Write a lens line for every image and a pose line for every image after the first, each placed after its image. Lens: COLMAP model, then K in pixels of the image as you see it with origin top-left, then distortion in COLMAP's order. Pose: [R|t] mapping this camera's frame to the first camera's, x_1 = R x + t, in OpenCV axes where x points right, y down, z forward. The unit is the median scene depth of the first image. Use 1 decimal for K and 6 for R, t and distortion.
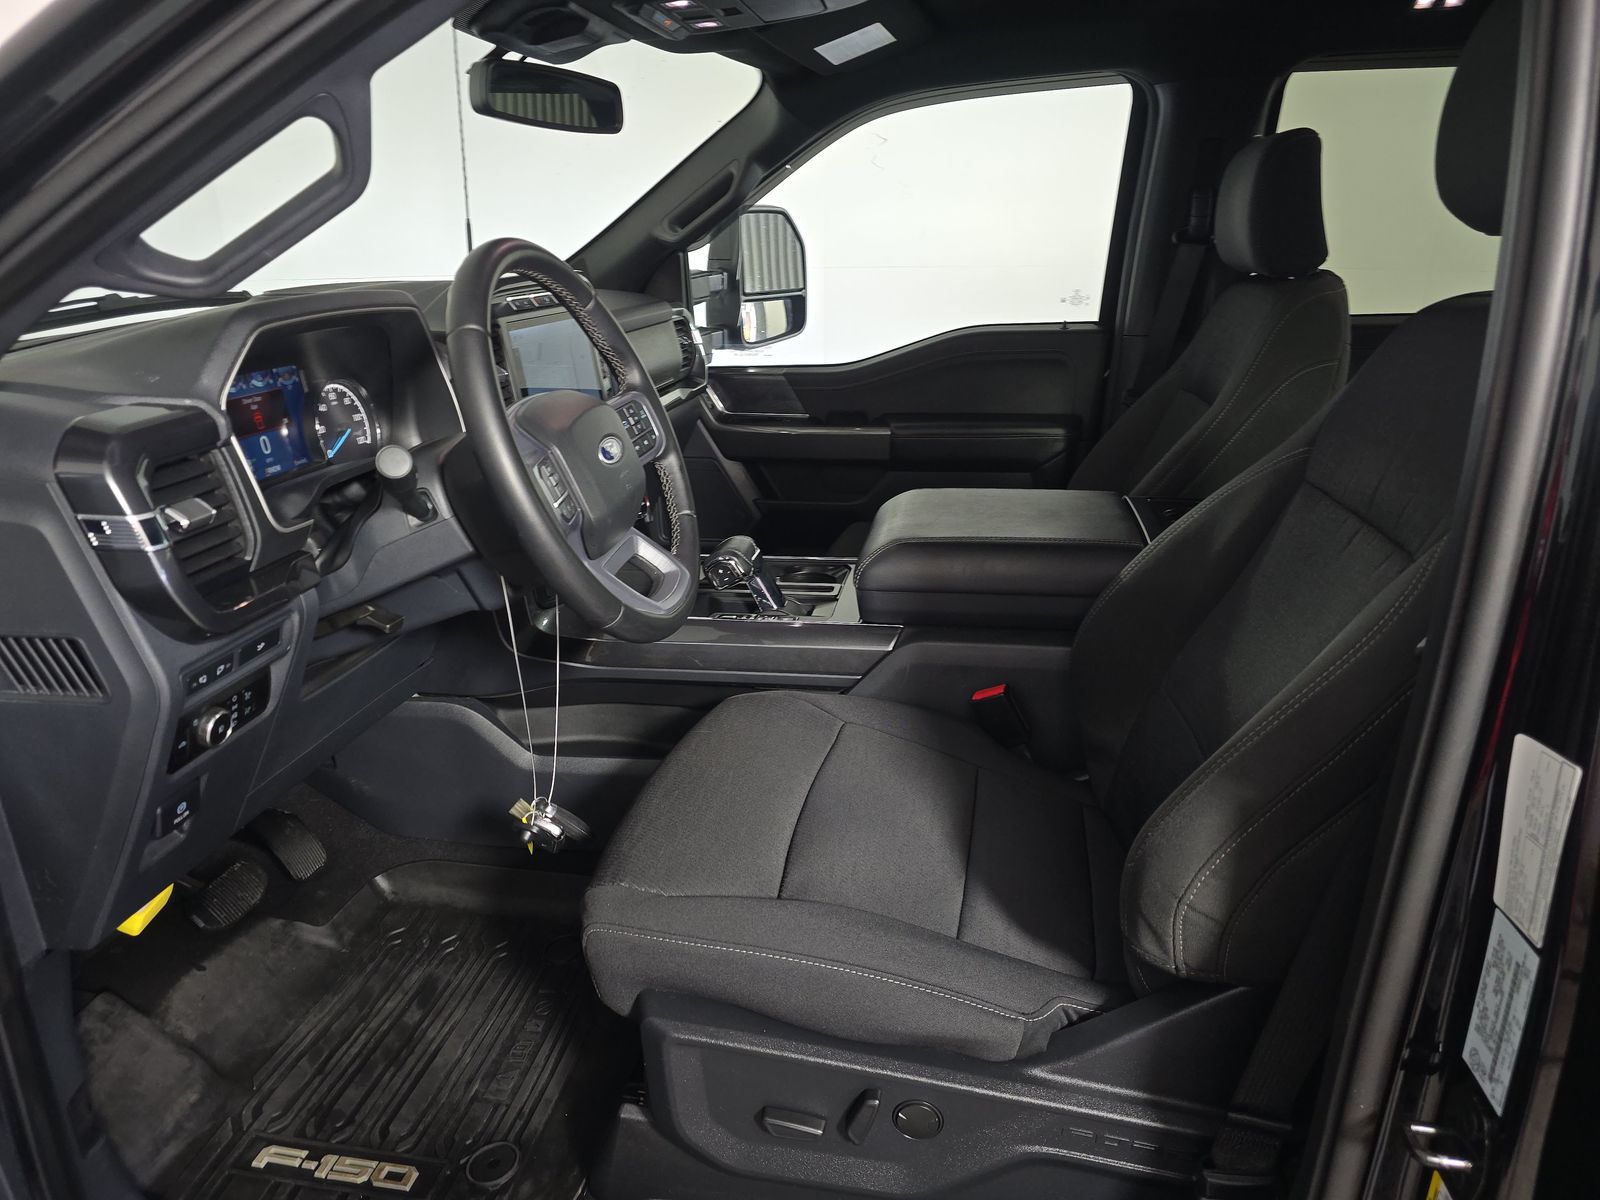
lens RADIAL K [[1102.9, 0, 787.9], [0, 1102.9, 599.6], [0, 0, 1]] dist [0.053670, -0.061646]
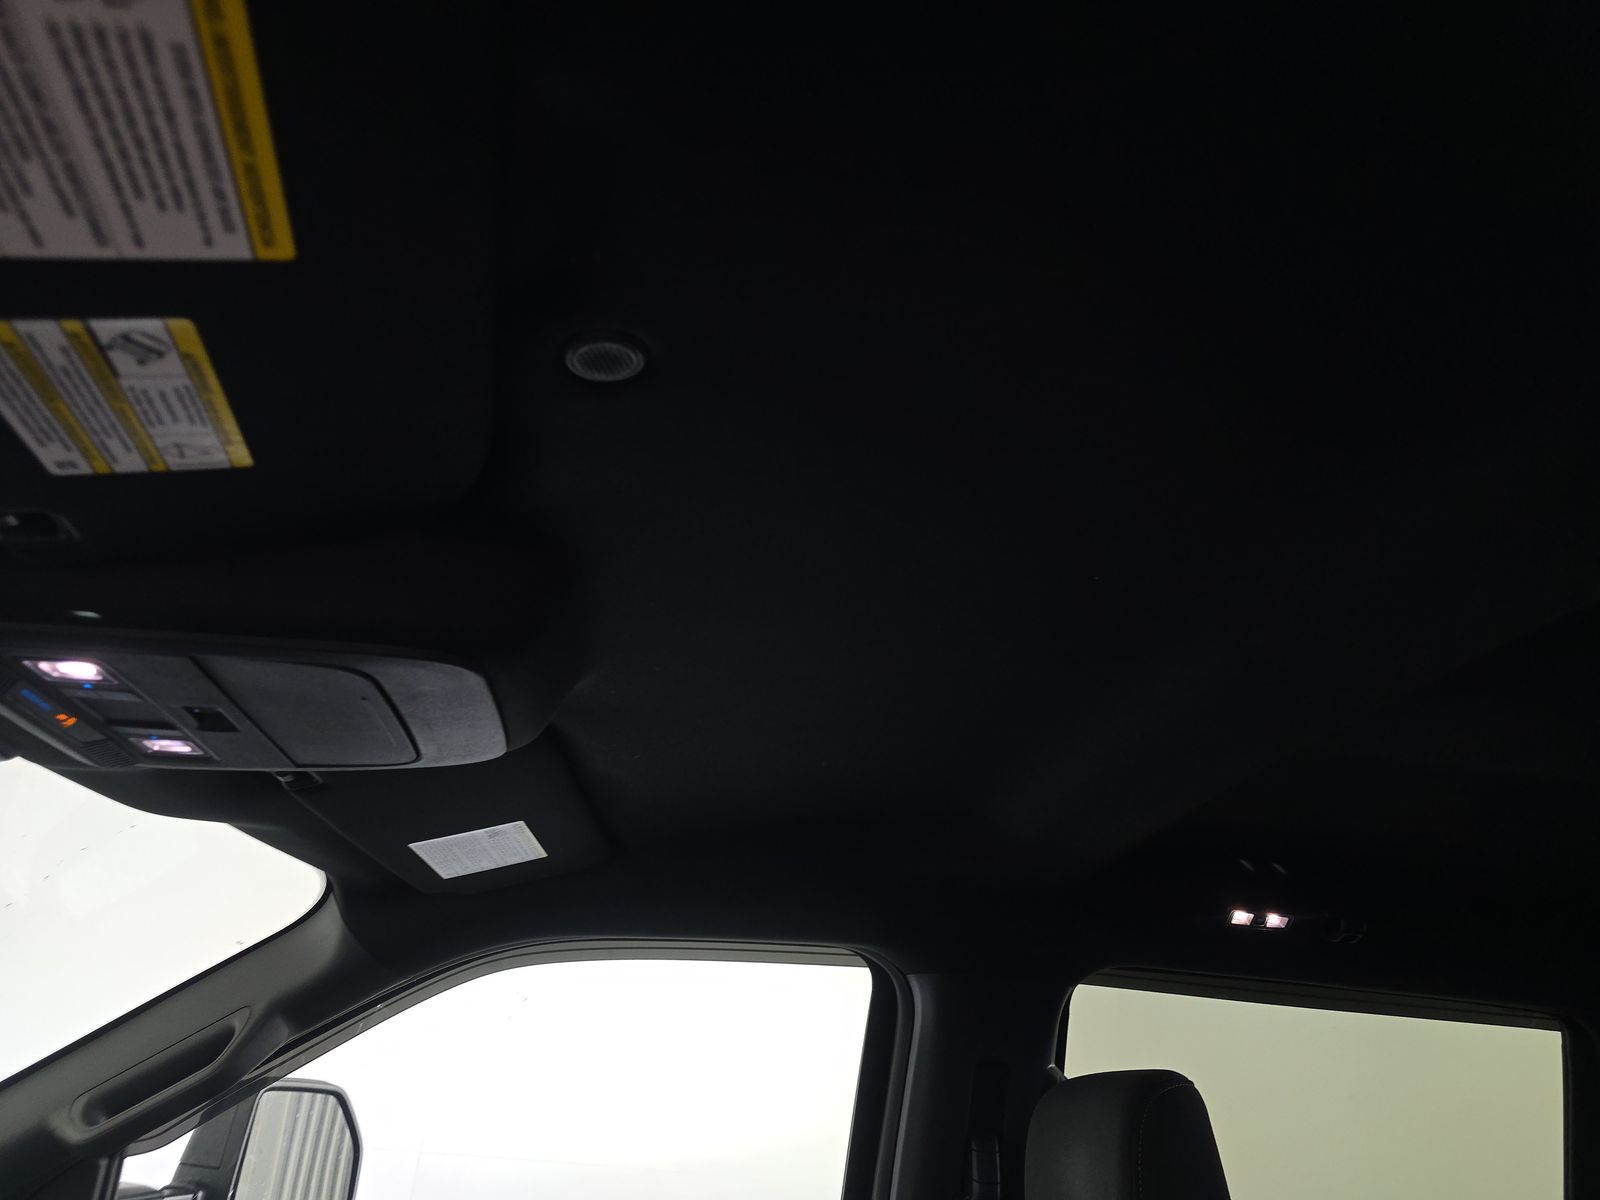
lens RADIAL K [[1102.9, 0, 787.9], [0, 1102.9, 599.6], [0, 0, 1]] dist [0.053670, -0.061646]
pose [[0.950646, 0.205025, 0.232890, 0.043713], [0.006721, 0.736799, -0.676079, -0.154073], [-0.310206, 0.644276, 0.699057, 0.359592]]
